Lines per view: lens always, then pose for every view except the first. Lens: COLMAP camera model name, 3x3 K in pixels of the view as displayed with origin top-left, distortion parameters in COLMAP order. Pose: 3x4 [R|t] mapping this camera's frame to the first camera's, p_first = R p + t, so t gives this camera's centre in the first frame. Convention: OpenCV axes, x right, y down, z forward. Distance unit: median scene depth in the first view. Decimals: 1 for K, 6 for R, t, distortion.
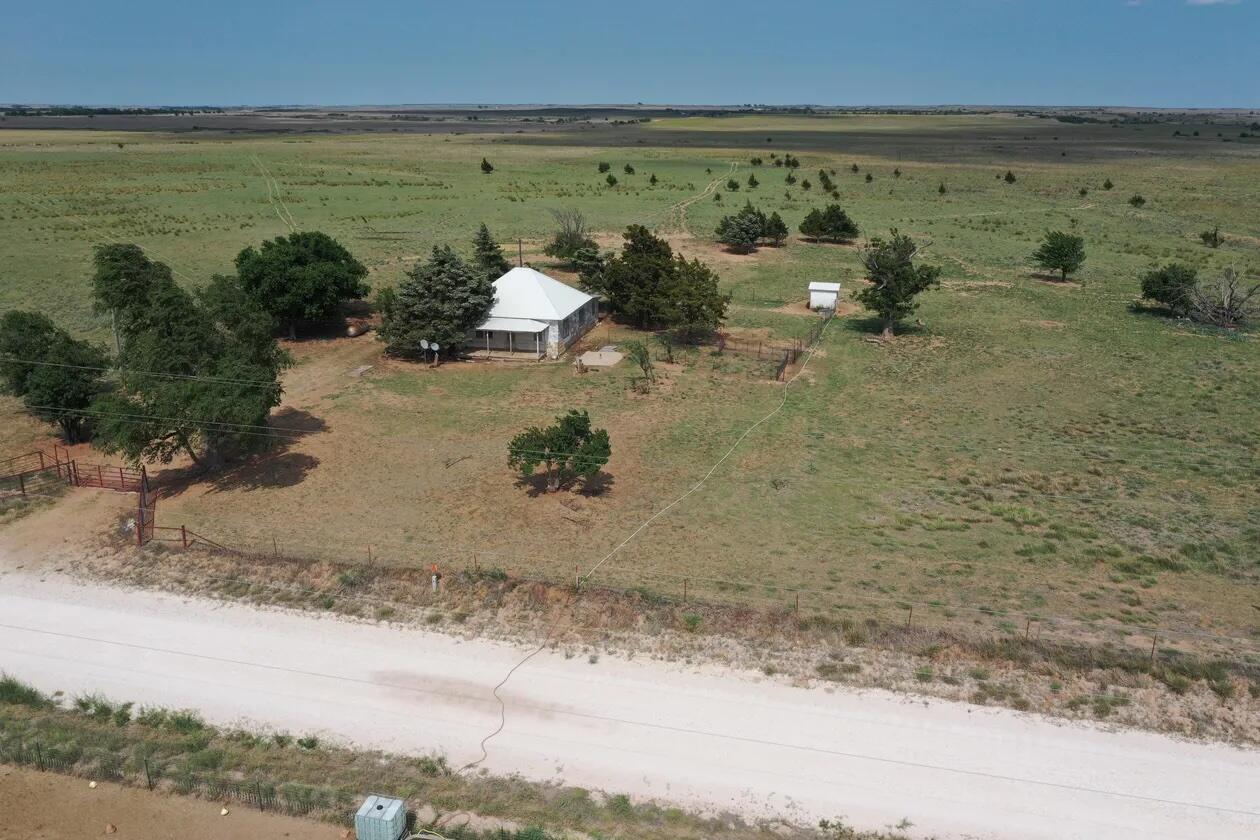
lens RADIAL K [[981.5, 0, 623.8], [0, 981.5, 411.3], [0, 0, 1]] dist [-0.004318, 0.004773]
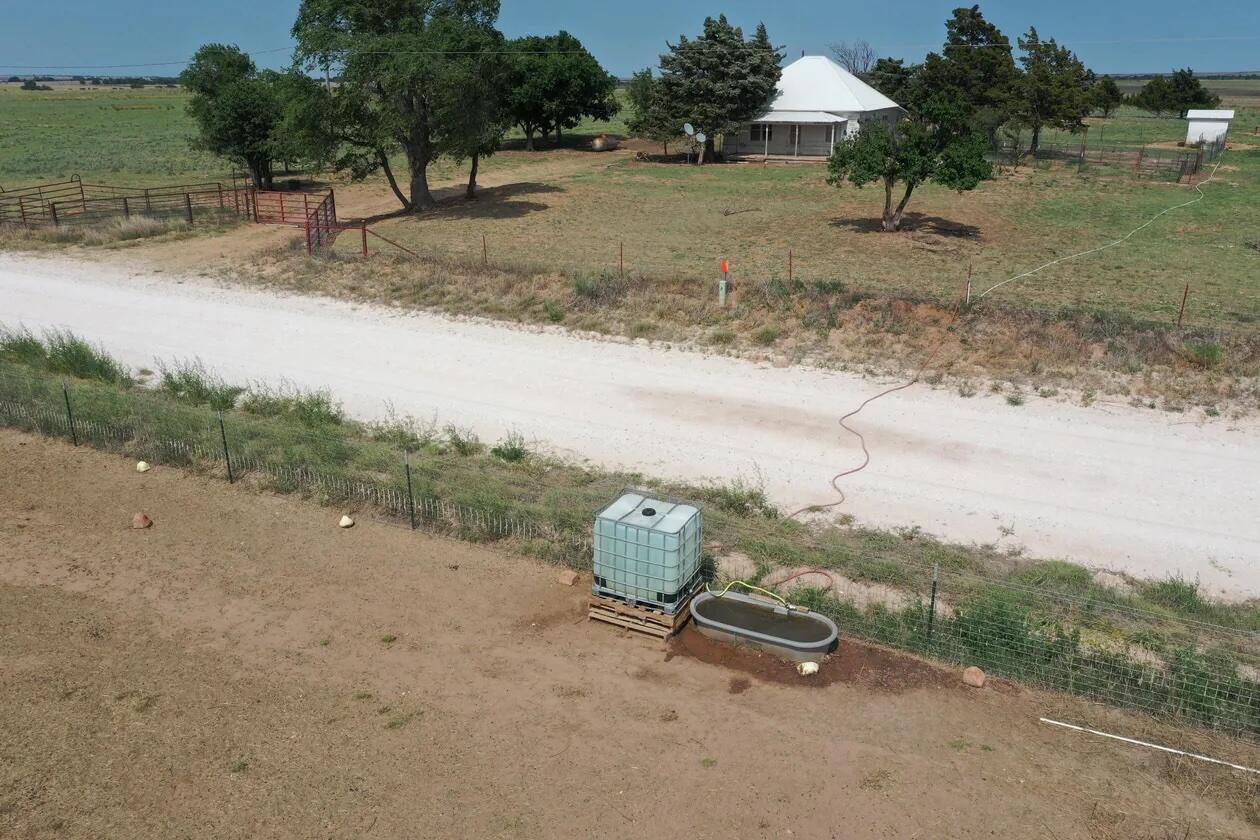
lens RADIAL K [[981.5, 0, 628.4], [0, 981.5, 429.5], [0, 0, 1]] dist [-0.004318, 0.004773]
pose [[0.973520, 0.076025, -0.215589, -0.112549], [-0.065474, 0.996300, 0.055680, 0.233782], [0.219024, -0.040090, 0.974895, 0.386402]]
